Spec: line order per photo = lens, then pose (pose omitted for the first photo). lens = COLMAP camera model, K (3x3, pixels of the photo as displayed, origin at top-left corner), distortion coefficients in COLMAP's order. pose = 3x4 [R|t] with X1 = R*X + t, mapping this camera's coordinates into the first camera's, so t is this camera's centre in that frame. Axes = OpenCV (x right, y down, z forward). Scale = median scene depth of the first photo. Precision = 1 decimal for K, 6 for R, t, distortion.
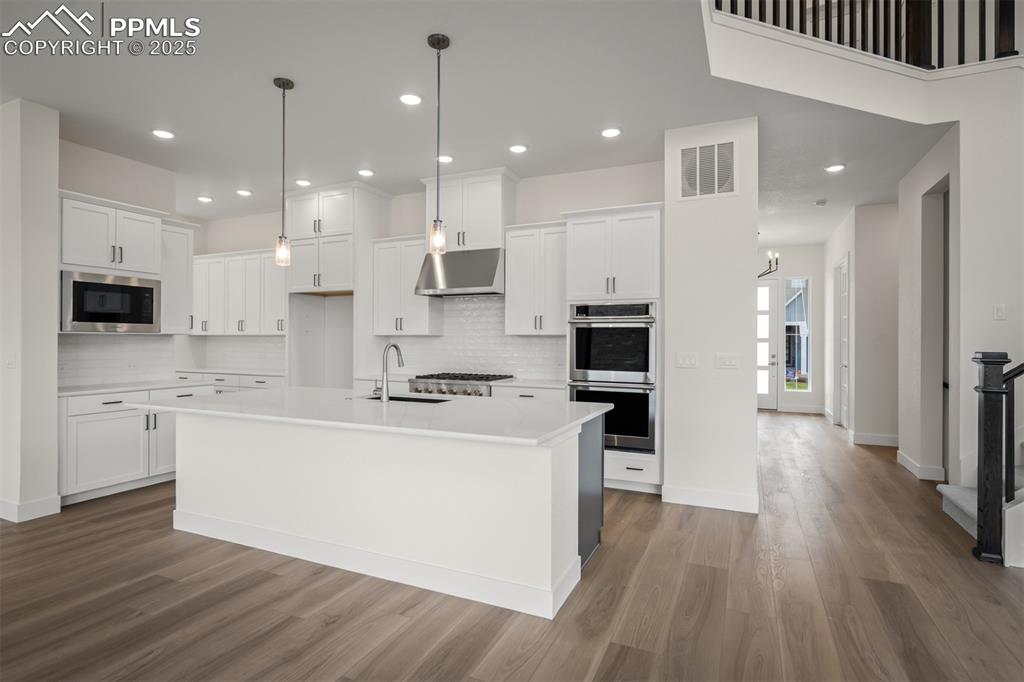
lens RADIAL K [[518.5, 0, 512.0], [0, 518.5, 341.0], [0, 0, 1]] dist [-0.003256, -0.000643]
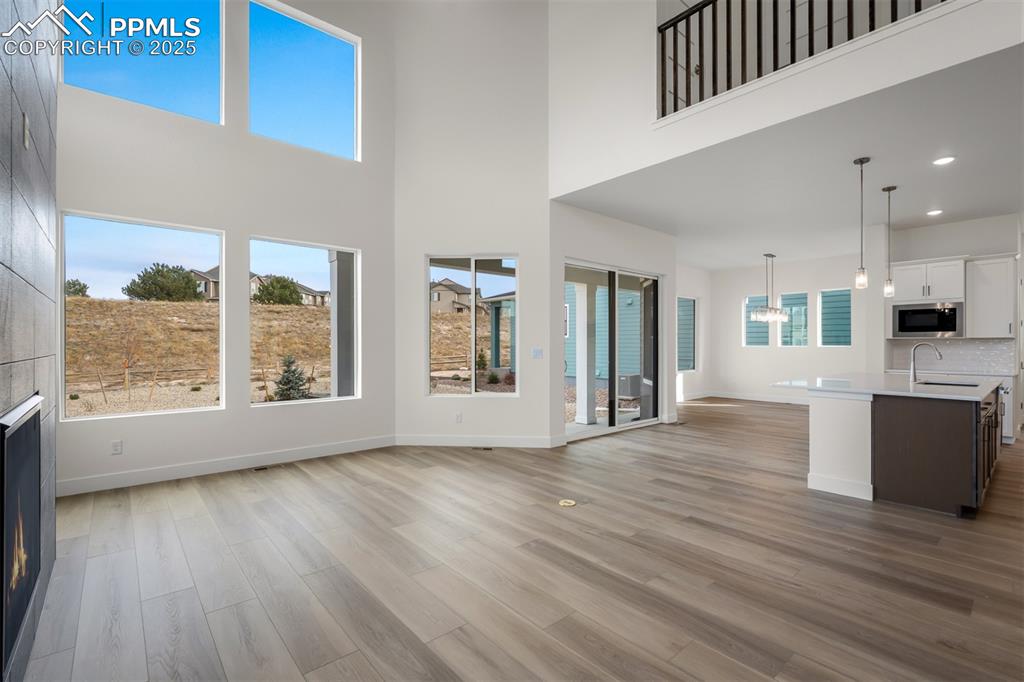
lens RADIAL K [[466.6, 0, 511.3], [0, 466.6, 345.5], [0, 0, 1]] dist [0.000100, 0.000108]
pose [[-0.412906, -0.002466, -0.910770, 1.129421], [-0.004458, 0.999990, -0.000687, 0.015377], [0.910763, 0.003777, -0.412913, 0.394045]]
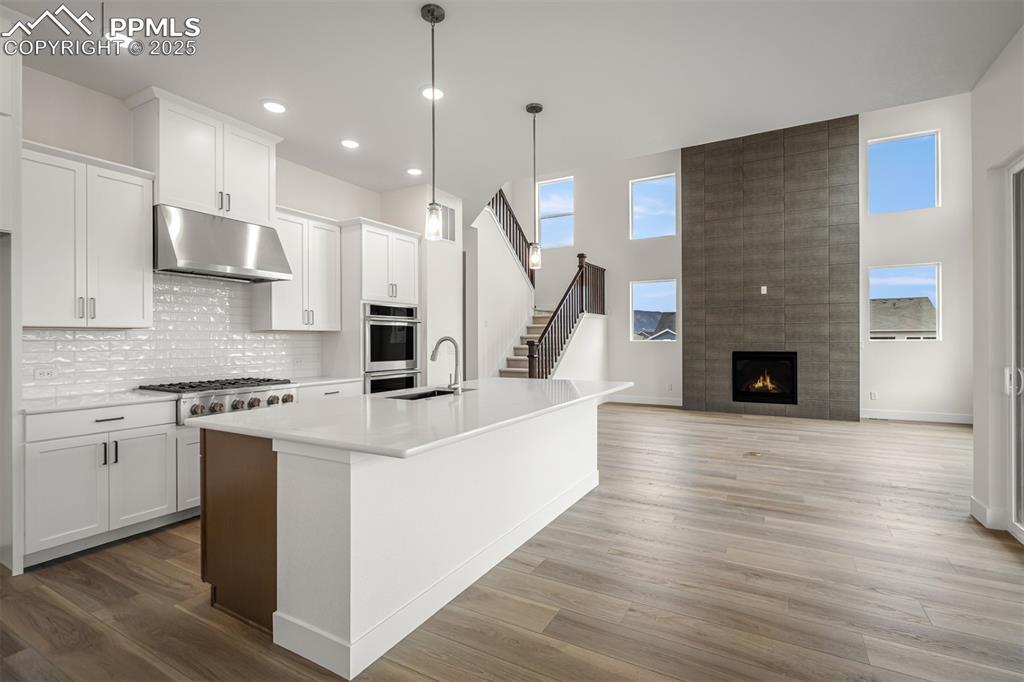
lens RADIAL K [[481.1, 0, 510.3], [0, 481.1, 340.0], [0, 0, 1]] dist [-0.002660, -0.000510]
pose [[0.090462, -0.004806, 0.995888, -0.914030], [0.007249, 0.999965, 0.004168, 0.005436], [-0.995873, 0.006842, 0.090494, 0.634261]]
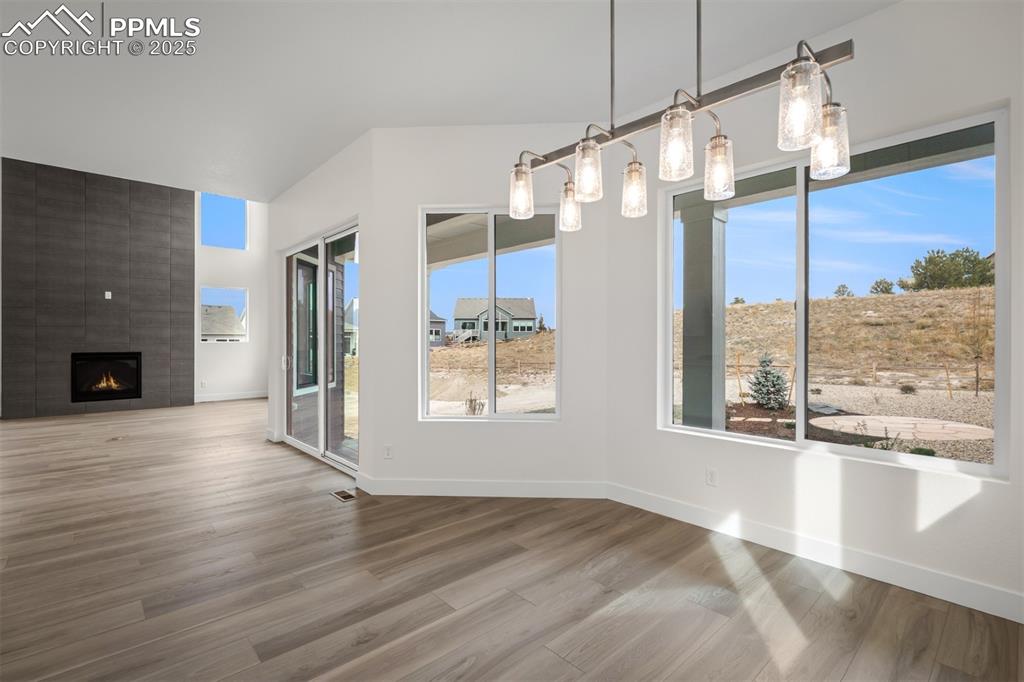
lens RADIAL K [[468.5, 0, 512.0], [0, 468.5, 341.0], [0, 0, 1]] dist [-0.003424, -0.000612]
pose [[-0.918968, -0.004562, 0.394307, -1.263846], [-0.002410, 0.999979, 0.005953, 0.002370], [-0.394326, 0.004521, -0.918960, 0.932228]]
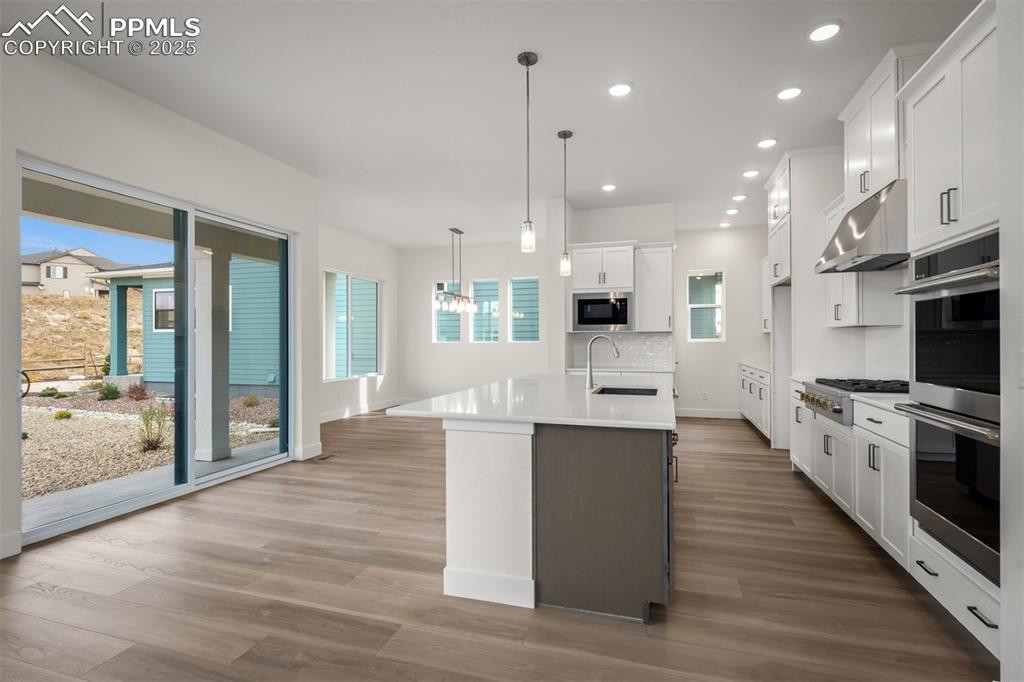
lens RADIAL K [[499.1, 0, 512.0], [0, 499.1, 341.0], [0, 0, 1]] dist [-0.001125, 0.001312]
pose [[0.123832, -0.004058, -0.992295, 0.601234], [0.000578, 0.999992, -0.004017, 0.016721], [0.992303, -0.000076, 0.123834, 0.555325]]
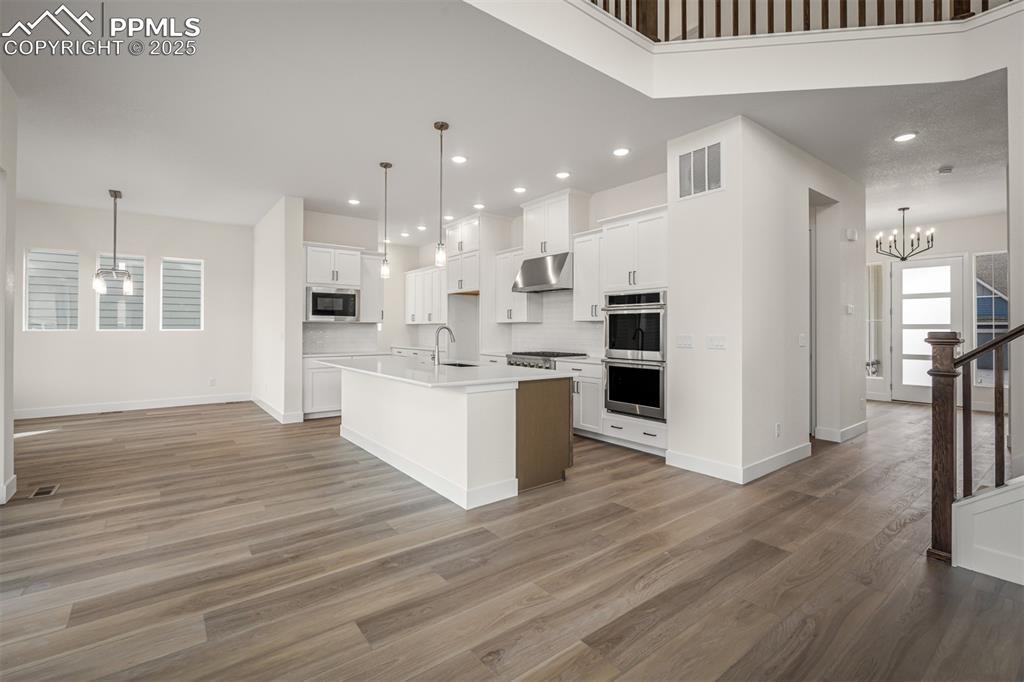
lens RADIAL K [[455.9, 0, 511.5], [0, 455.9, 328.7], [0, 0, 1]] dist [-0.002789, -0.000330]
pose [[0.884396, -0.002059, -0.466733, 0.438587], [-0.000636, 0.999984, -0.005615, 0.014829], [0.466737, 0.005262, 0.884381, -0.052617]]
